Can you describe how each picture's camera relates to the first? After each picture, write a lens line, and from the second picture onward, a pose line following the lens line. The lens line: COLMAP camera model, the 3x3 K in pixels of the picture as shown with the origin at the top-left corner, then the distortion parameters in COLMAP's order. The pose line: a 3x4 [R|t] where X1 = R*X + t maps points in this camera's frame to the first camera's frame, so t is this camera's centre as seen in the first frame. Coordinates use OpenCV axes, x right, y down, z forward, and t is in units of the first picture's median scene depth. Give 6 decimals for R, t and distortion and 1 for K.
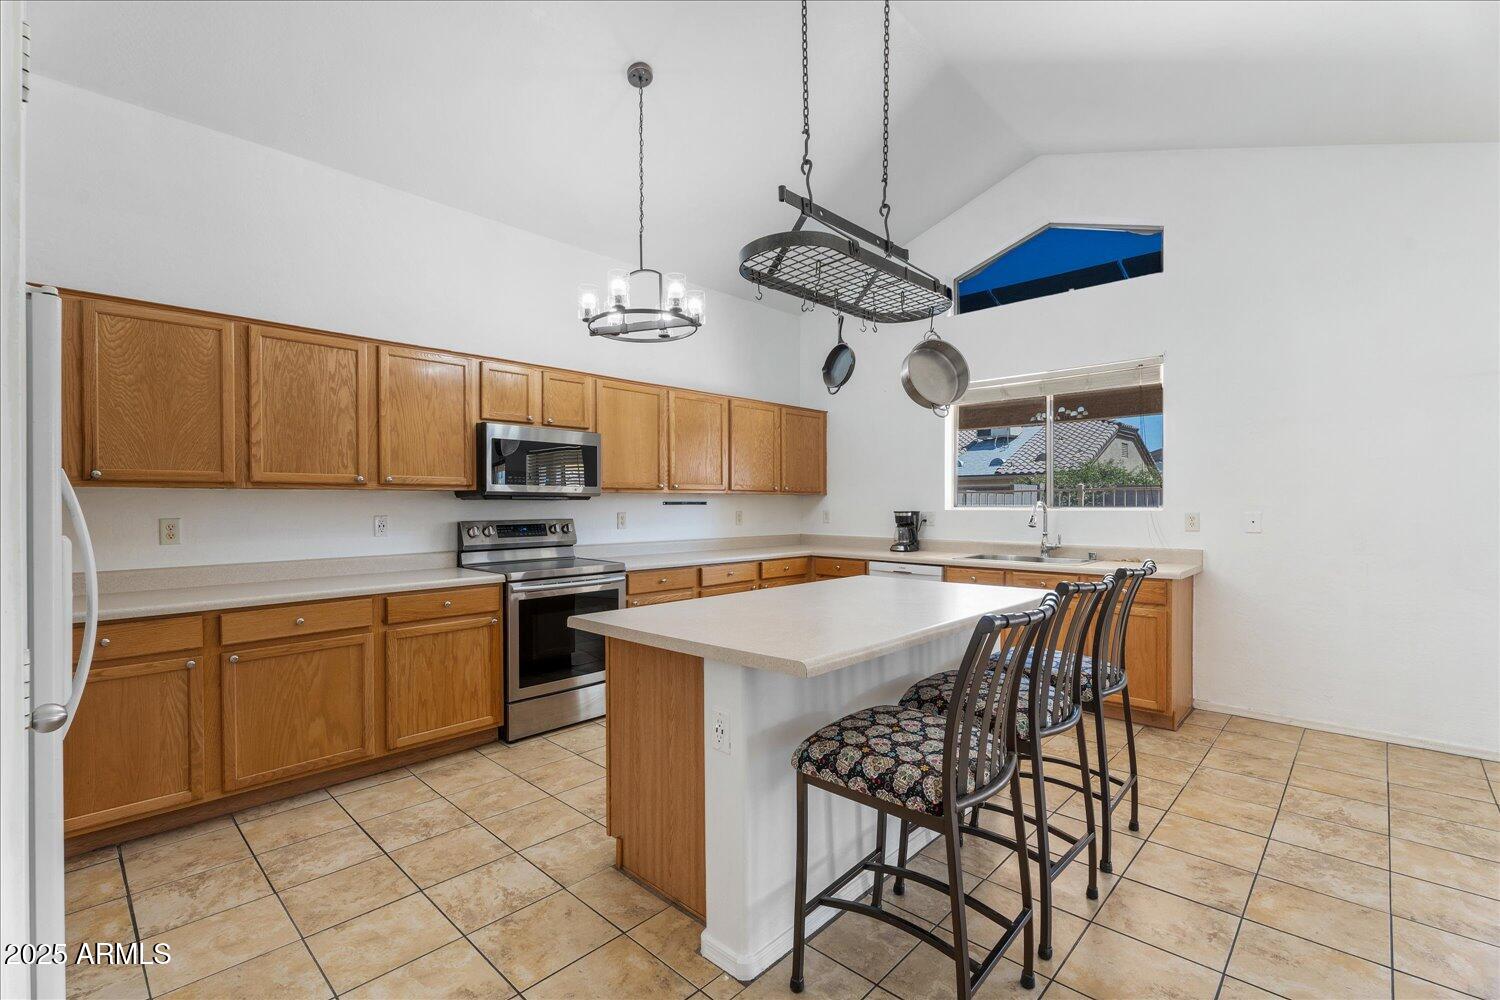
lens RADIAL K [[660.5, 0, 749.8], [0, 660.5, 500.7], [0, 0, 1]] dist [-0.004120, 0.000044]
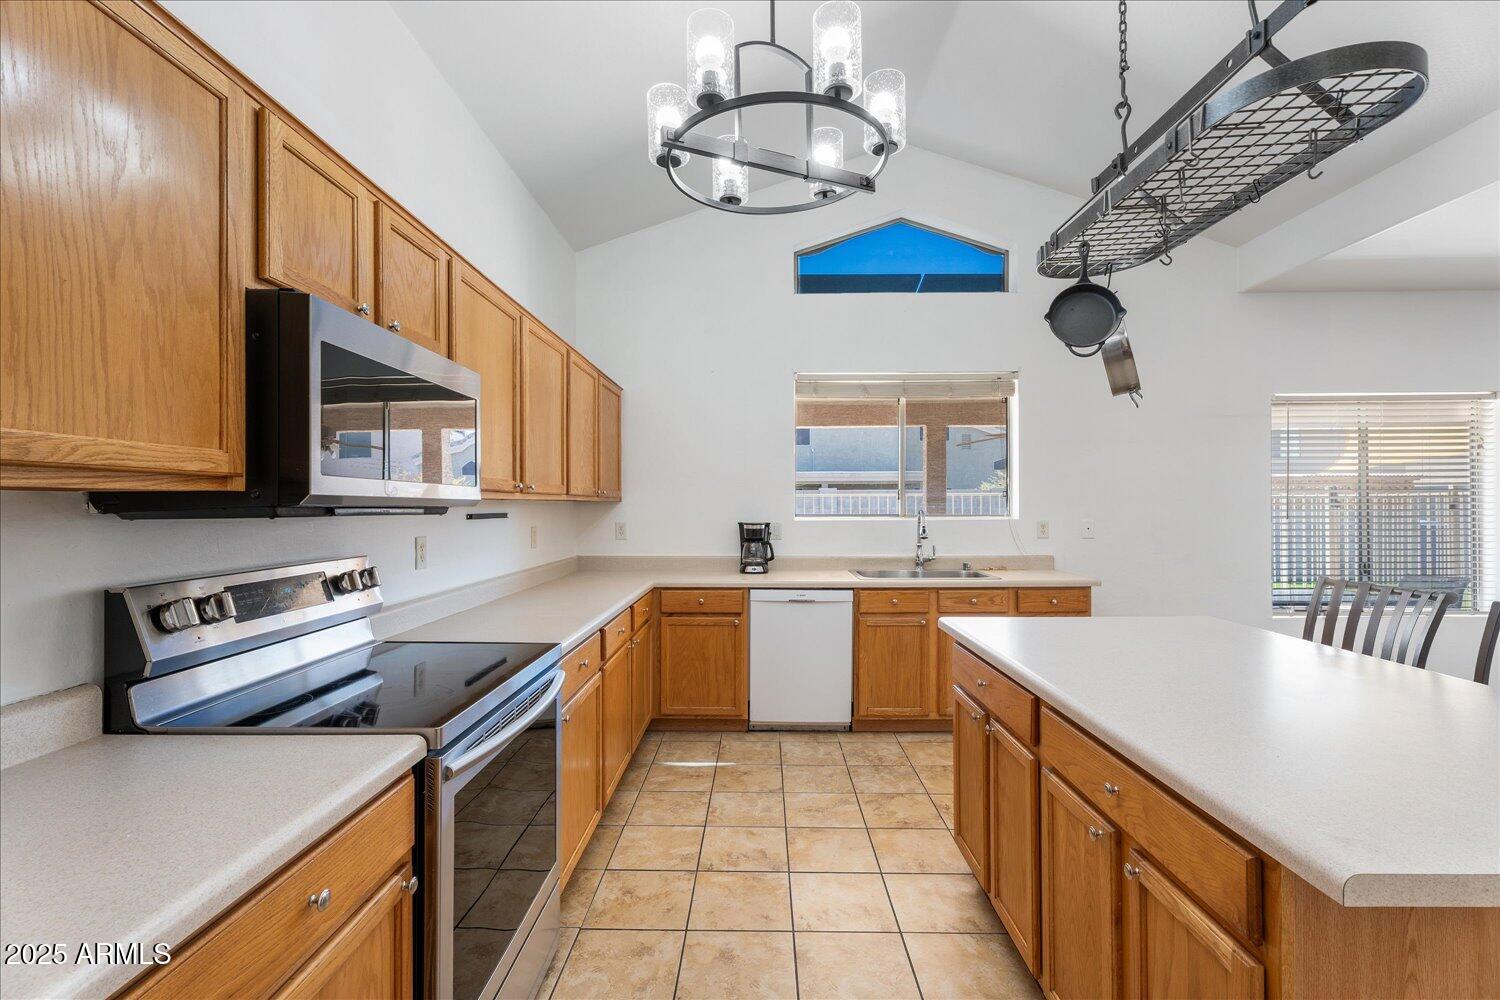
lens RADIAL K [[660.5, 0, 749.5], [0, 660.5, 502.8], [0, 0, 1]] dist [-0.004120, 0.000044]
pose [[0.733888, 0.002373, 0.679266, -0.412880], [-0.000869, 0.999996, -0.002554, -0.008536], [-0.679270, 0.001284, 0.733887, 0.536175]]
